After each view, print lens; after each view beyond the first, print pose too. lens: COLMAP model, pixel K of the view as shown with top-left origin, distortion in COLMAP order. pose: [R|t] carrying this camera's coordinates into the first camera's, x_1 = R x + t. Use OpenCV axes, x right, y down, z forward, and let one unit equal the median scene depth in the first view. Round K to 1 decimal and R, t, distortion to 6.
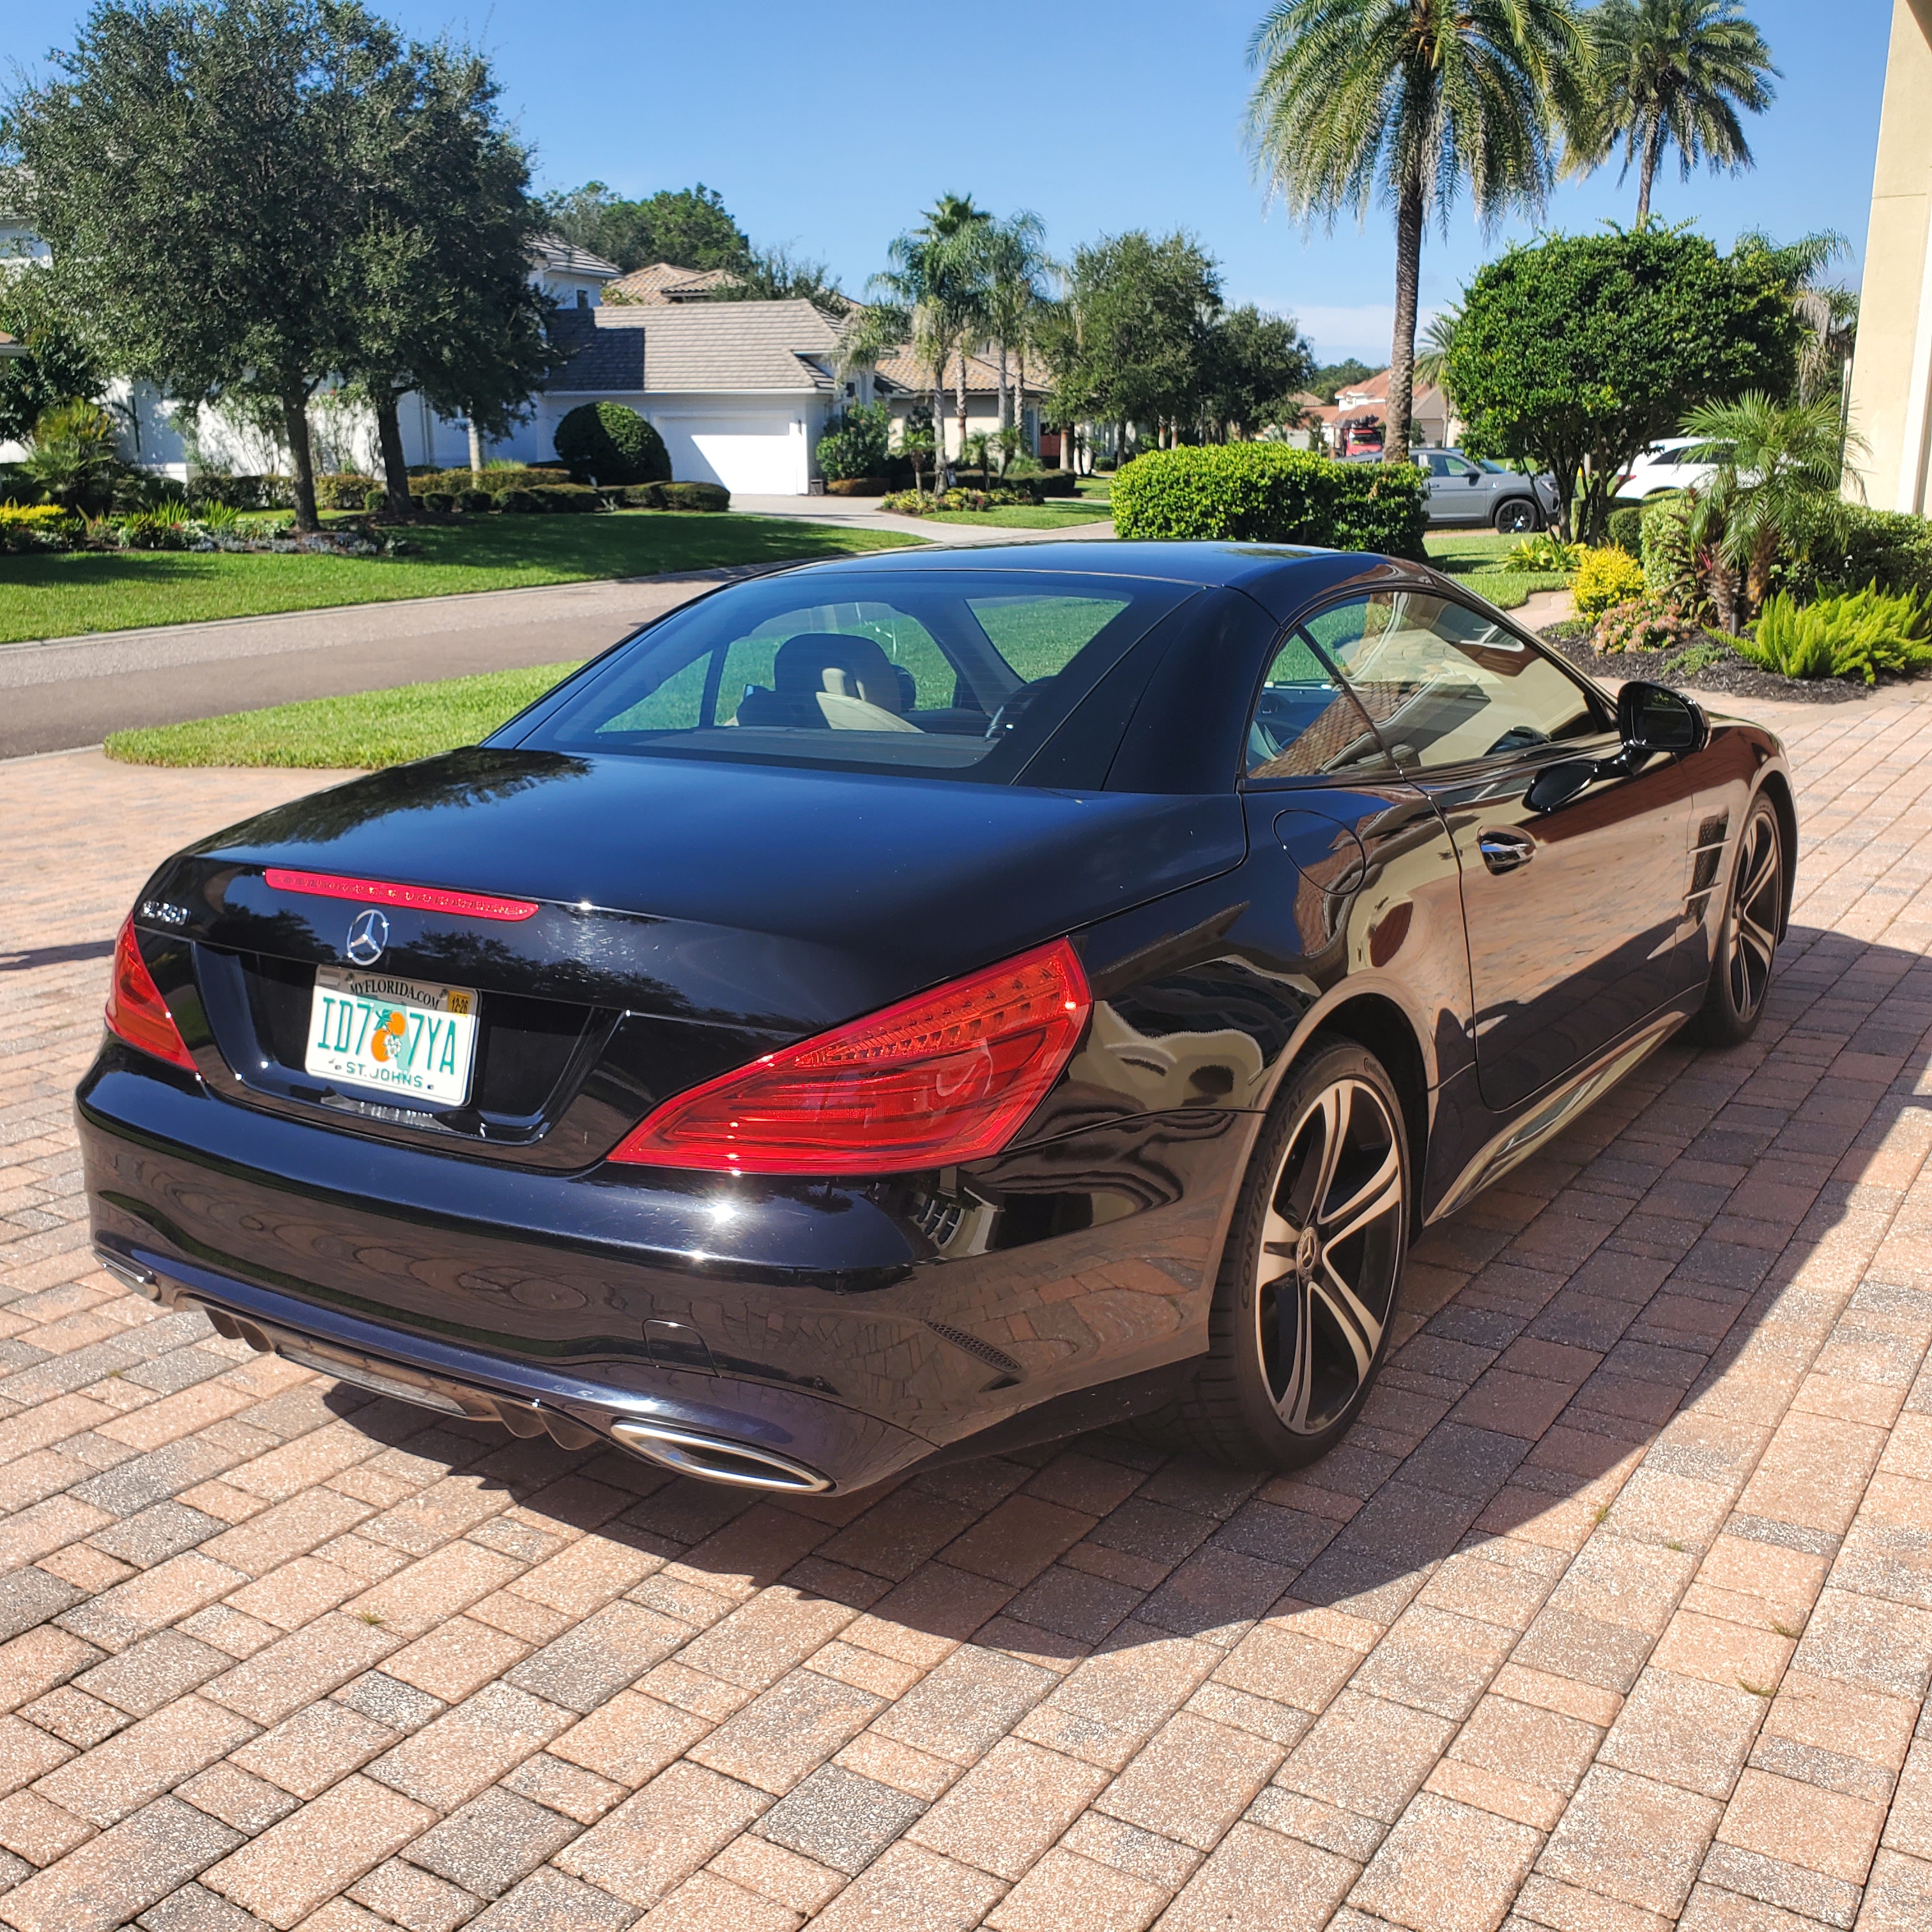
lens RADIAL K [[1985.0, 0, 954.9], [0, 1985.0, 969.8], [0, 0, 1]] dist [0.008583, 0.000000]
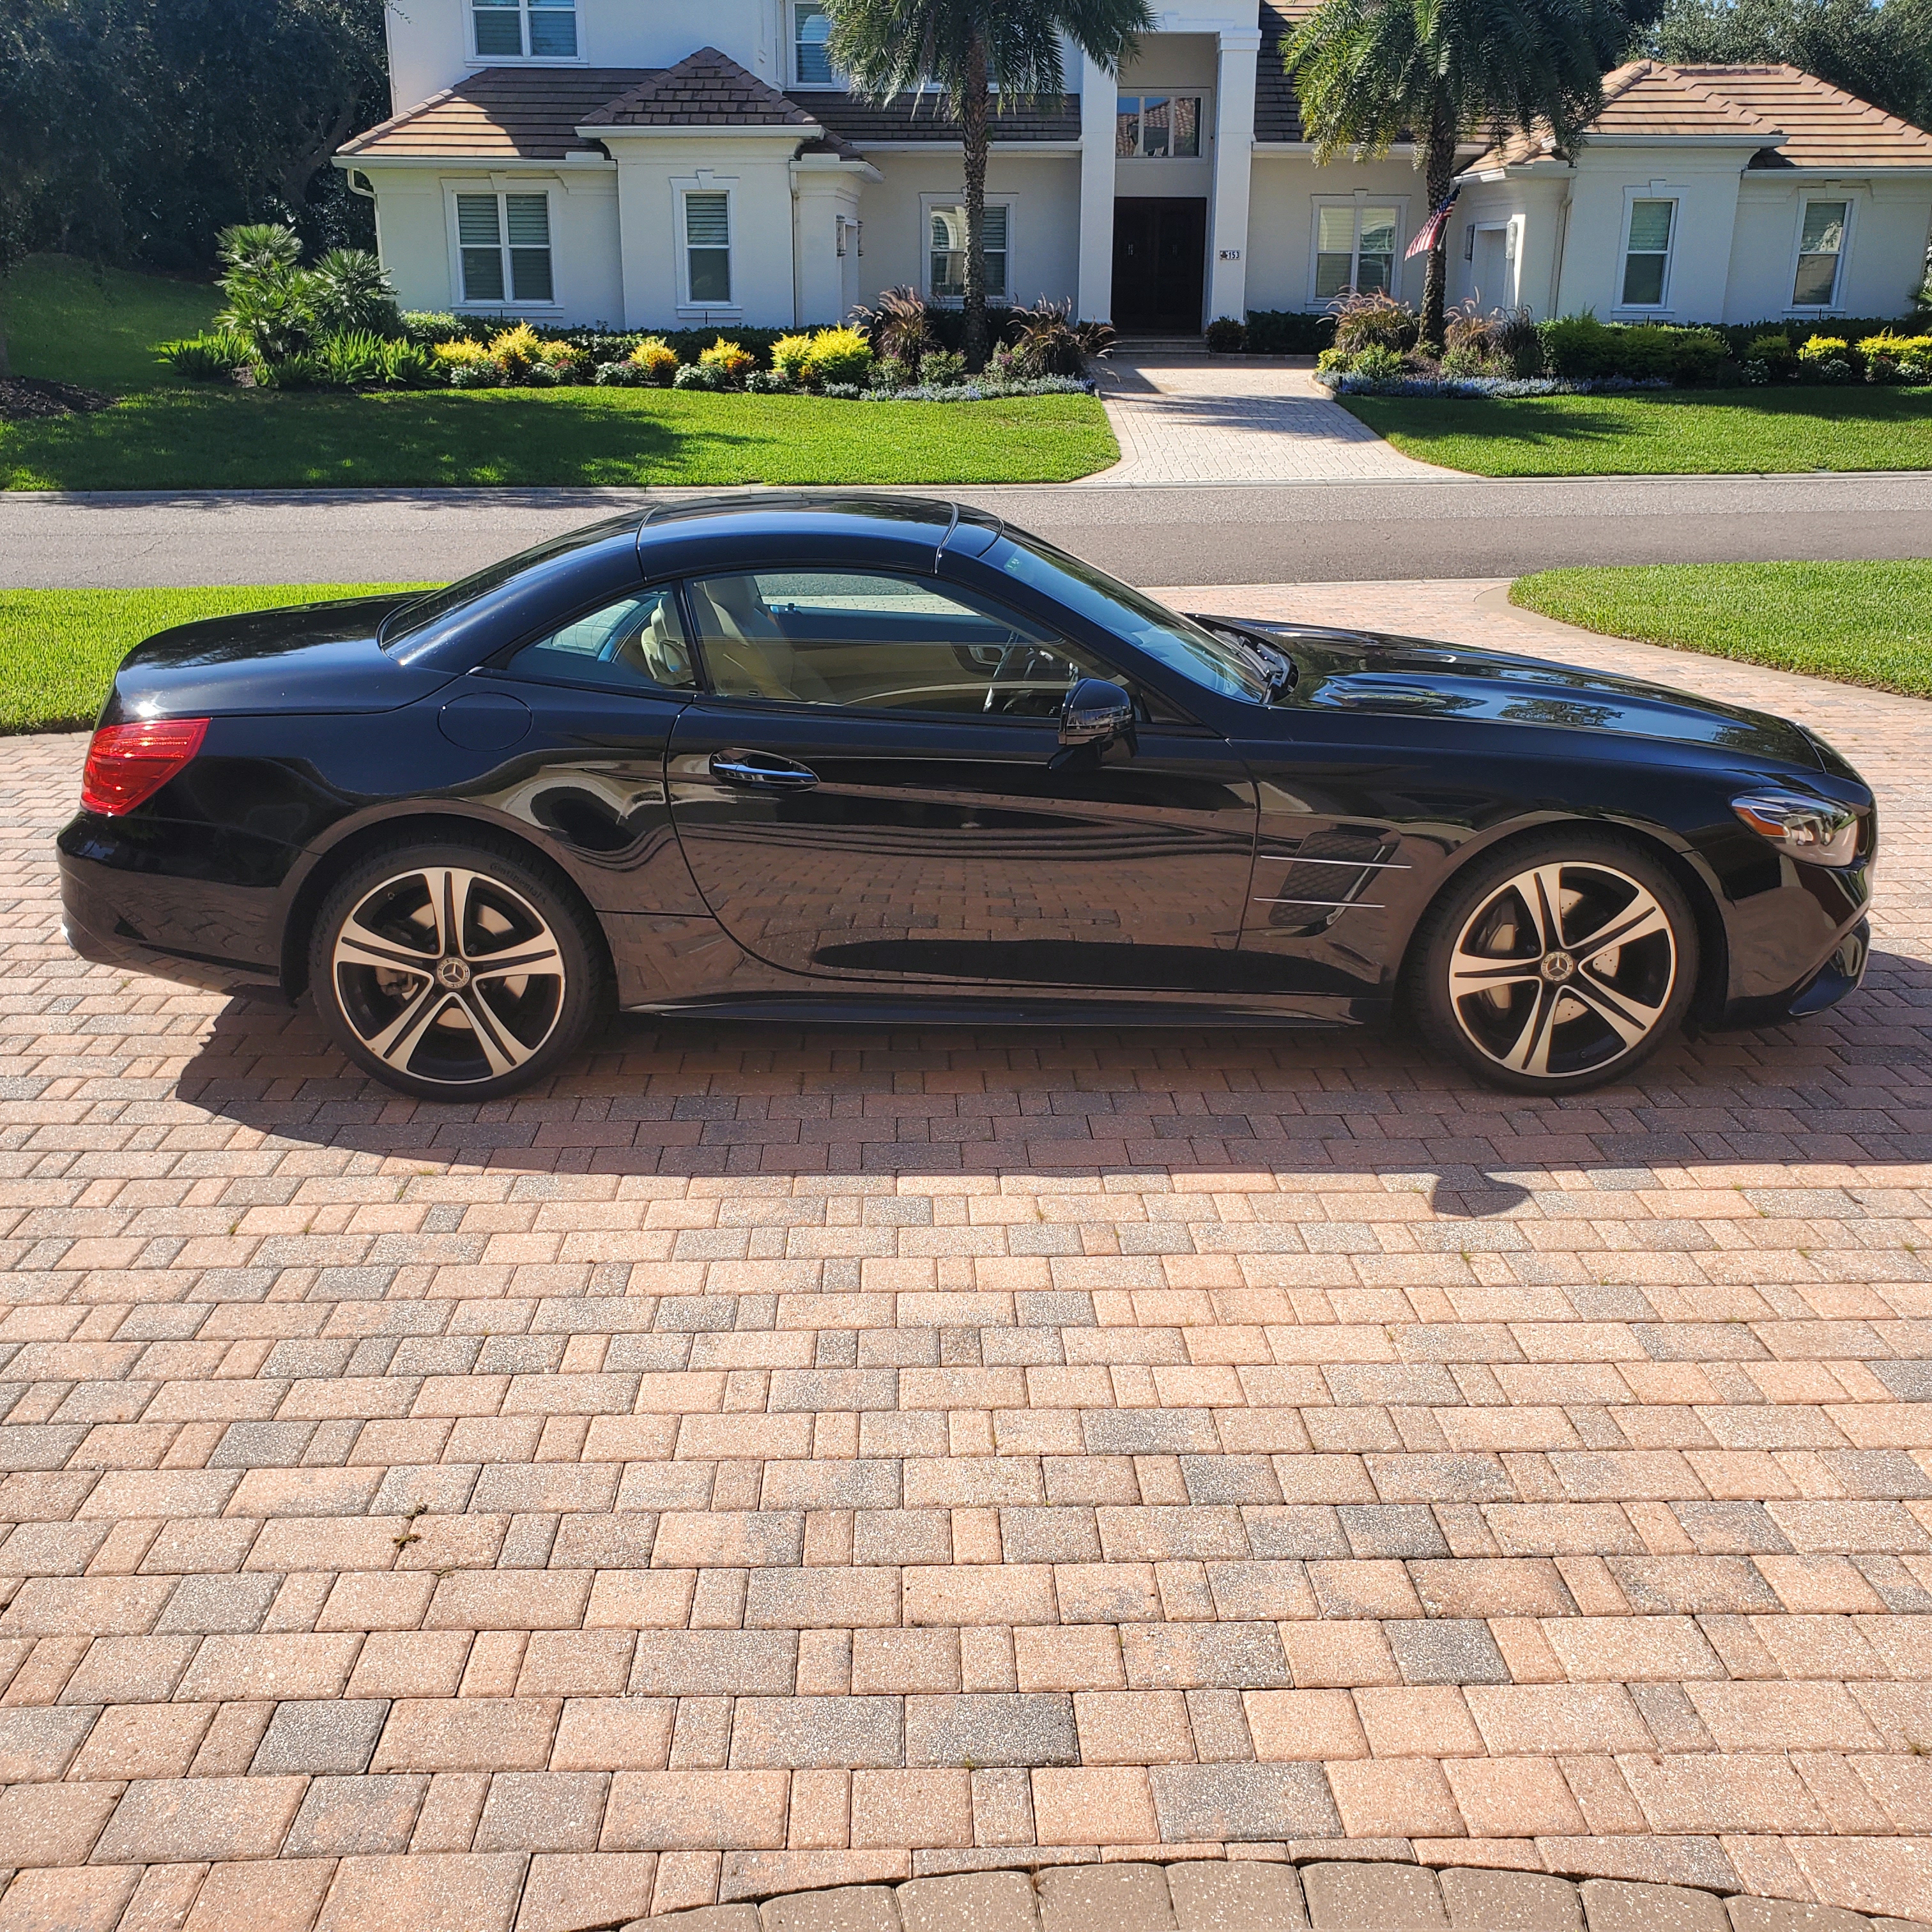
lens RADIAL K [[1985.0, 0, 968.3], [0, 1985.0, 975.1], [0, 0, 1]] dist [0.008583, 0.000000]
pose [[0.583680, 0.280285, -0.762075, 1.480434], [-0.210366, 0.958688, 0.191476, -0.223393], [0.784260, 0.048554, 0.618530, 0.318554]]
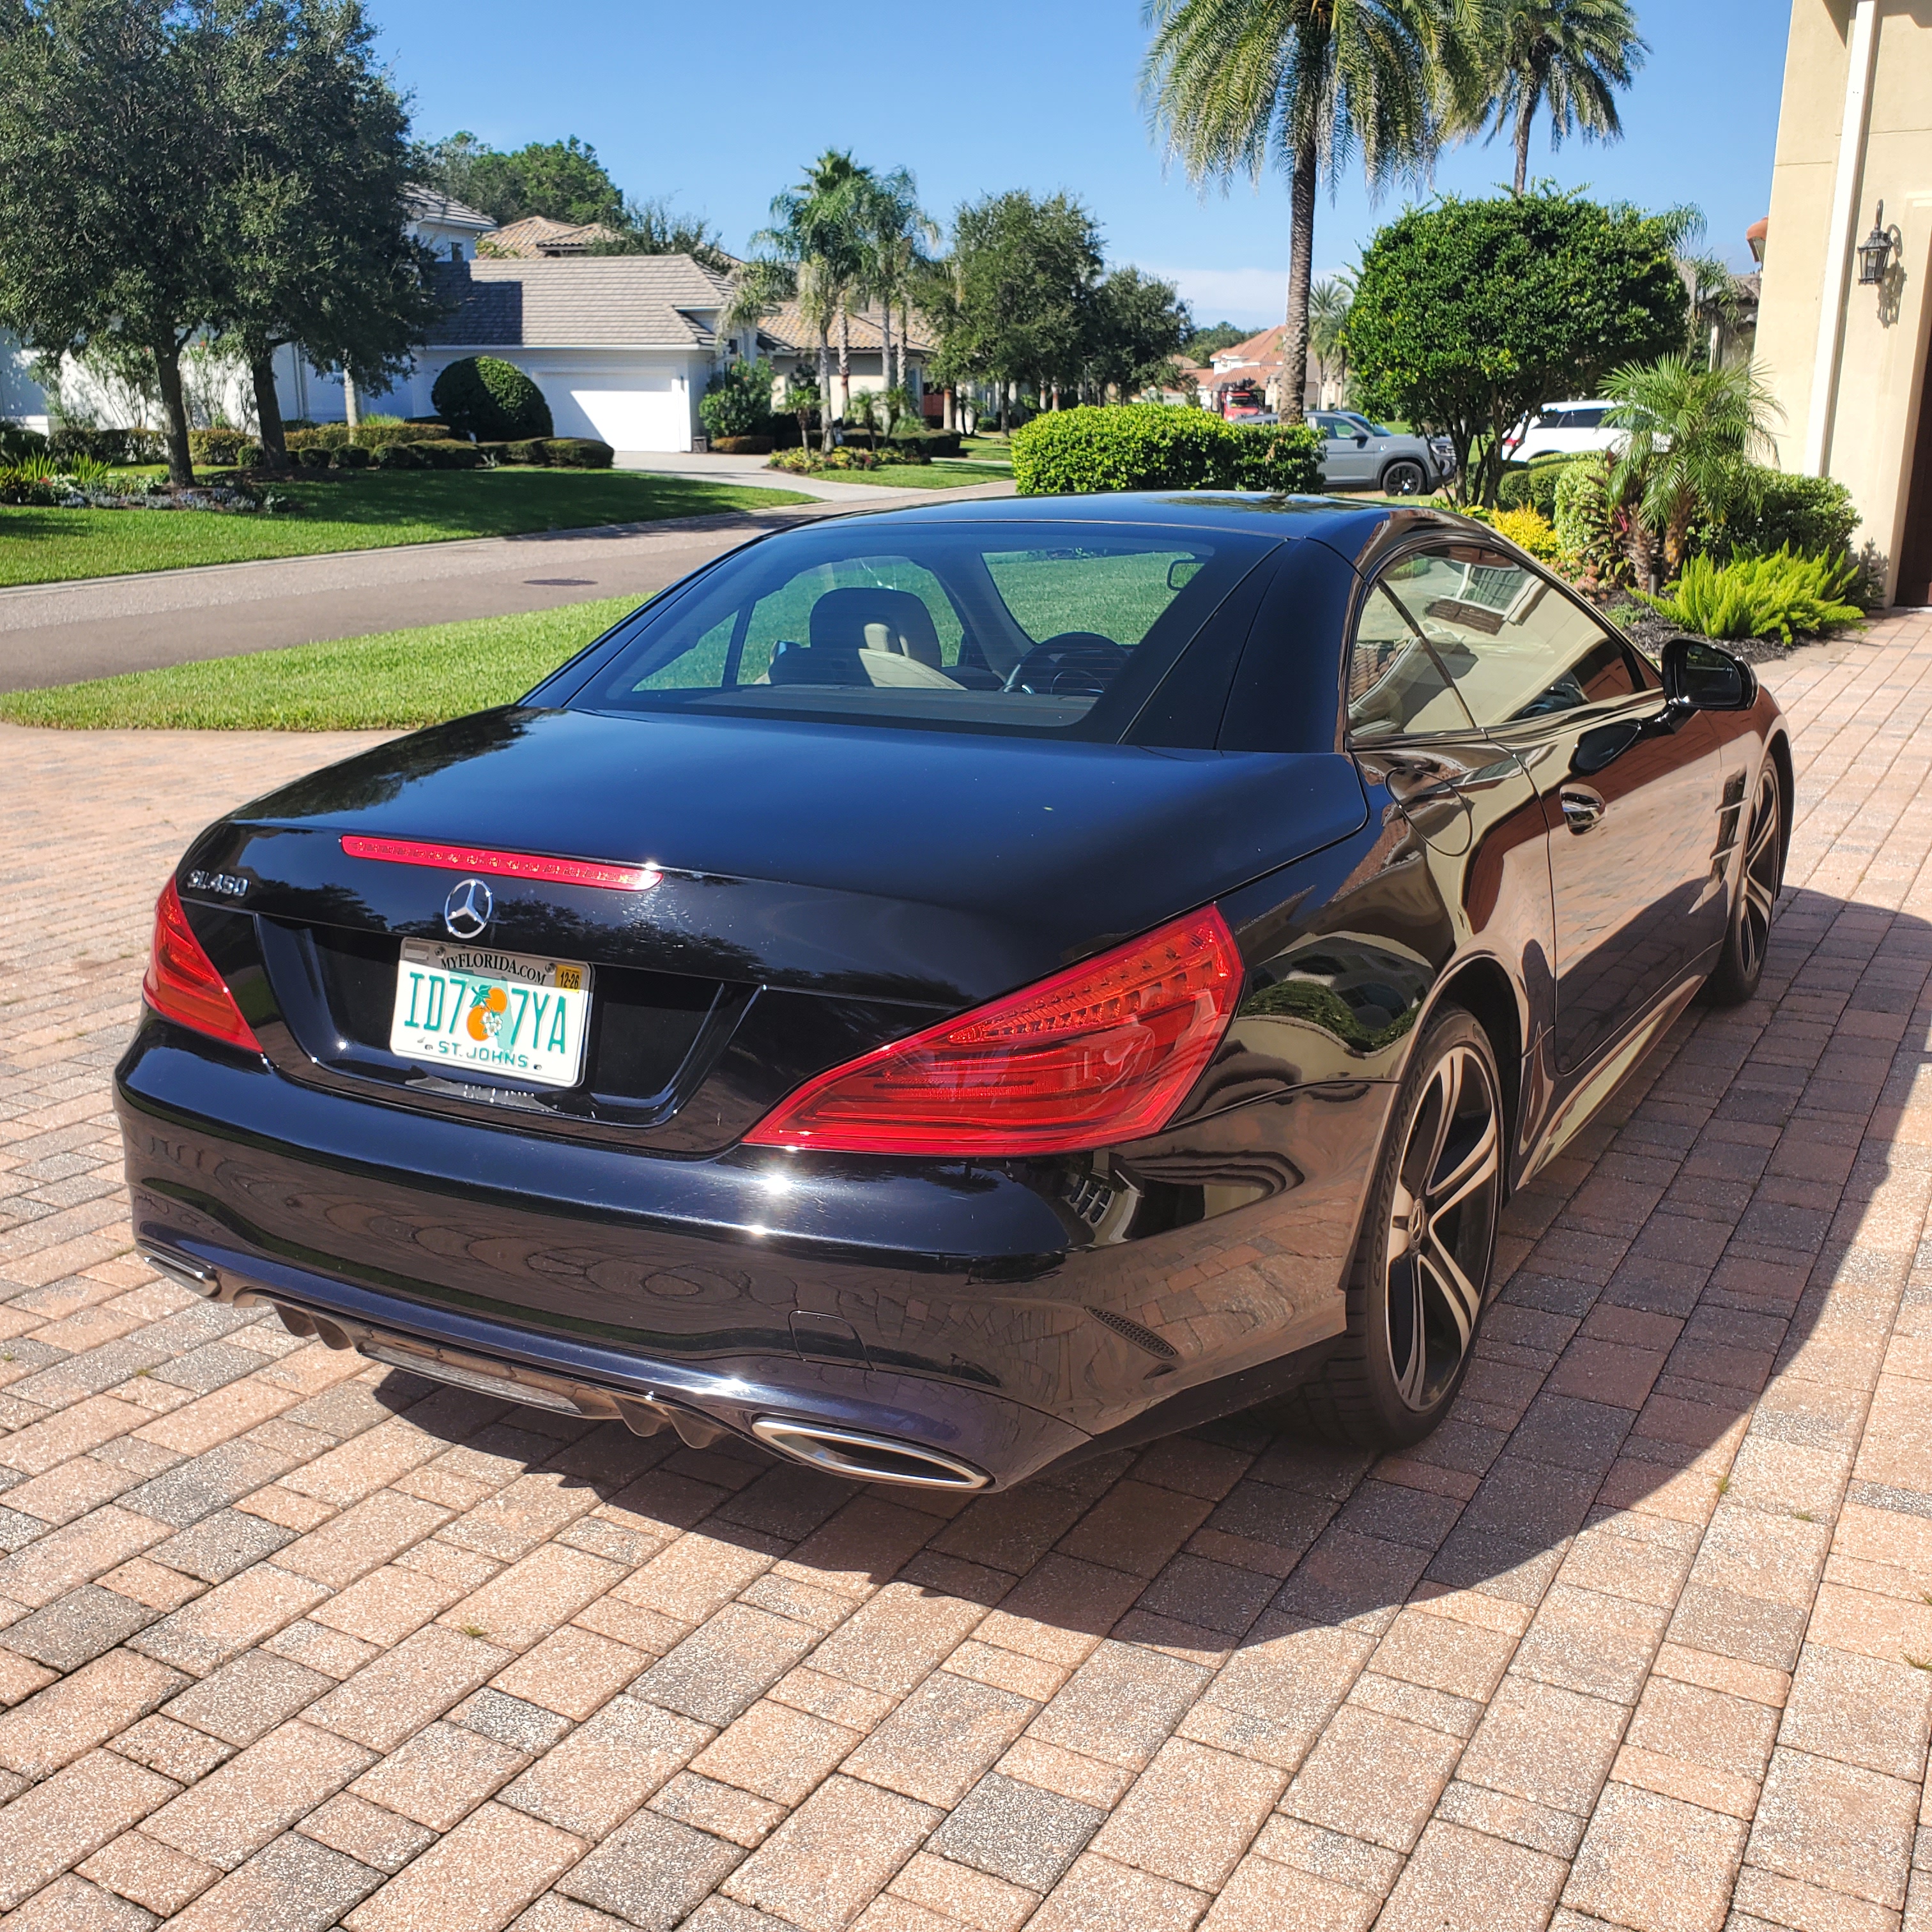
lens RADIAL K [[1985.0, 0, 963.9], [0, 1985.0, 956.6], [0, 0, 1]] dist [0.008583, 0.000000]
pose [[0.997969, -0.008846, 0.063077, -0.095026], [0.008047, 0.999884, 0.012911, -0.002982], [-0.063184, -0.012377, 0.997925, 0.039054]]
